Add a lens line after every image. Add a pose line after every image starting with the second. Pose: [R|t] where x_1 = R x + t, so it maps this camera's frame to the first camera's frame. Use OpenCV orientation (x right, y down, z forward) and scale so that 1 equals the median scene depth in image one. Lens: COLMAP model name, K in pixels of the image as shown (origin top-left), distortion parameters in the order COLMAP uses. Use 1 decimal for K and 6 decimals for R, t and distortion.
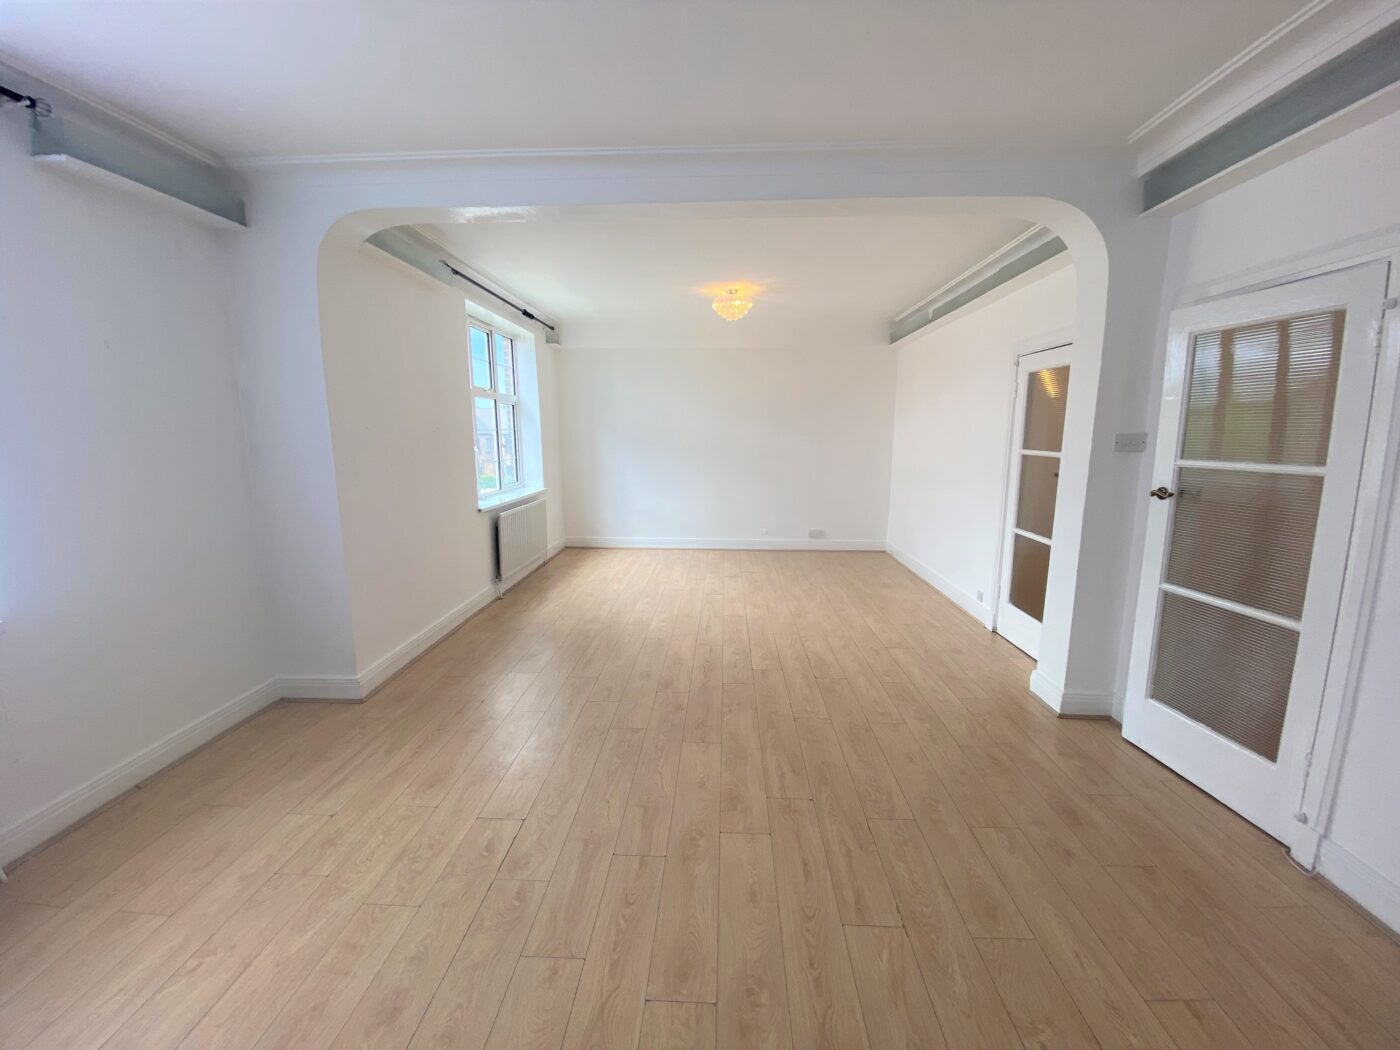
lens RADIAL K [[573.9, 0, 699.1], [0, 573.9, 526.4], [0, 0, 1]] dist [-0.003458, -0.000646]
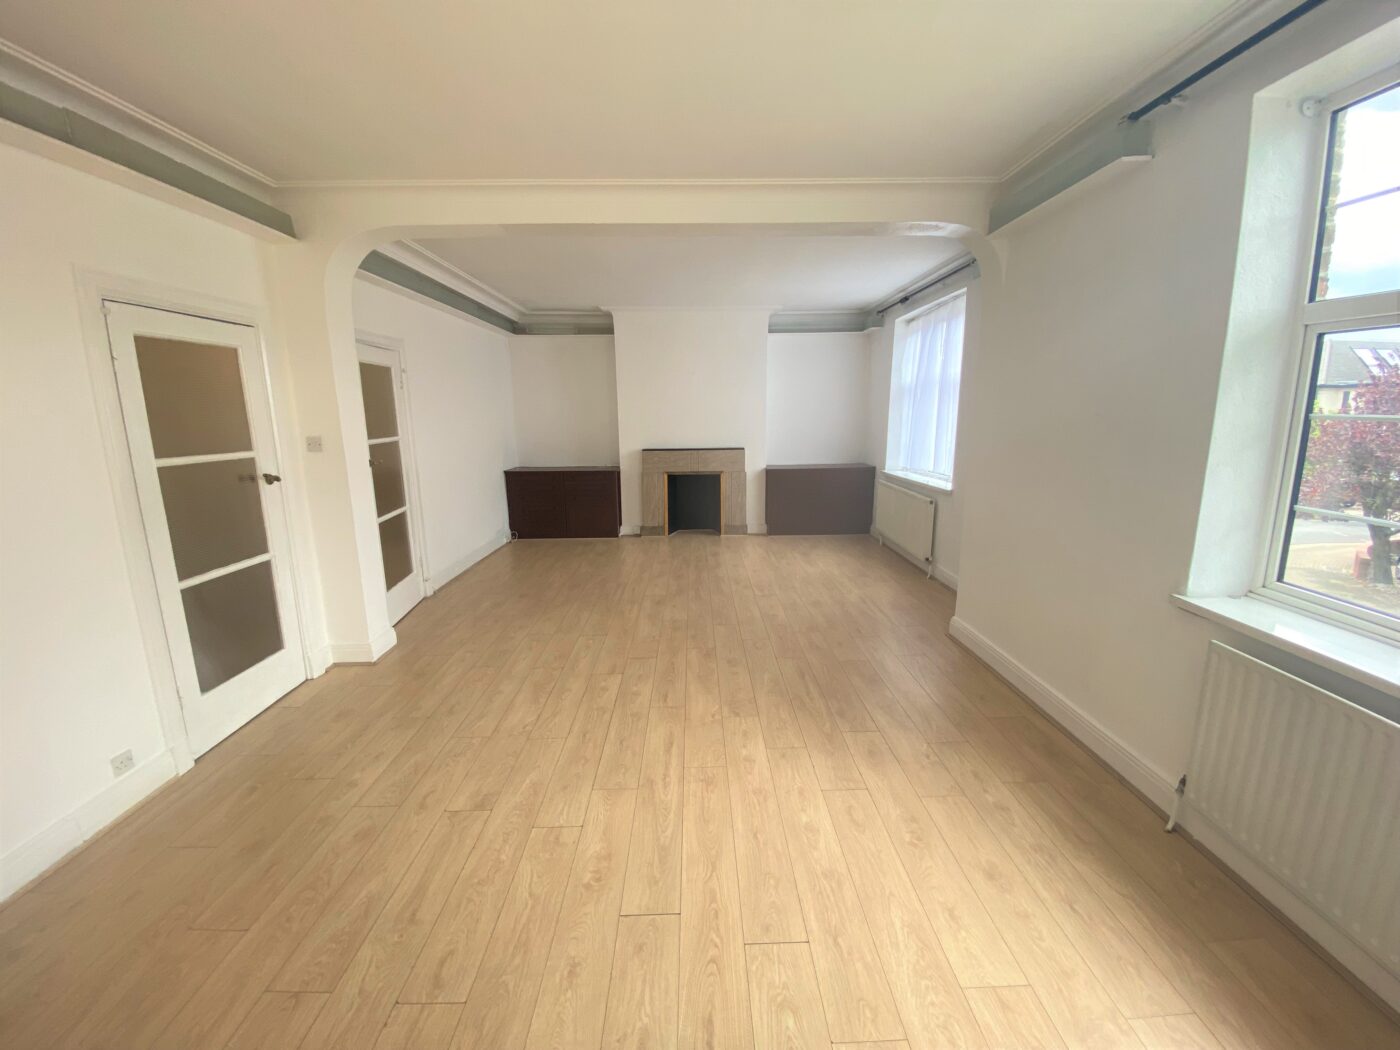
lens RADIAL K [[573.9, 0, 707.2], [0, 573.9, 516.2], [0, 0, 1]] dist [-0.003458, -0.000646]
pose [[-0.997451, 0.022909, -0.067582, 0.011580], [-0.000871, 0.943090, 0.332537, -0.293556], [0.071354, 0.331748, -0.940666, 1.711963]]
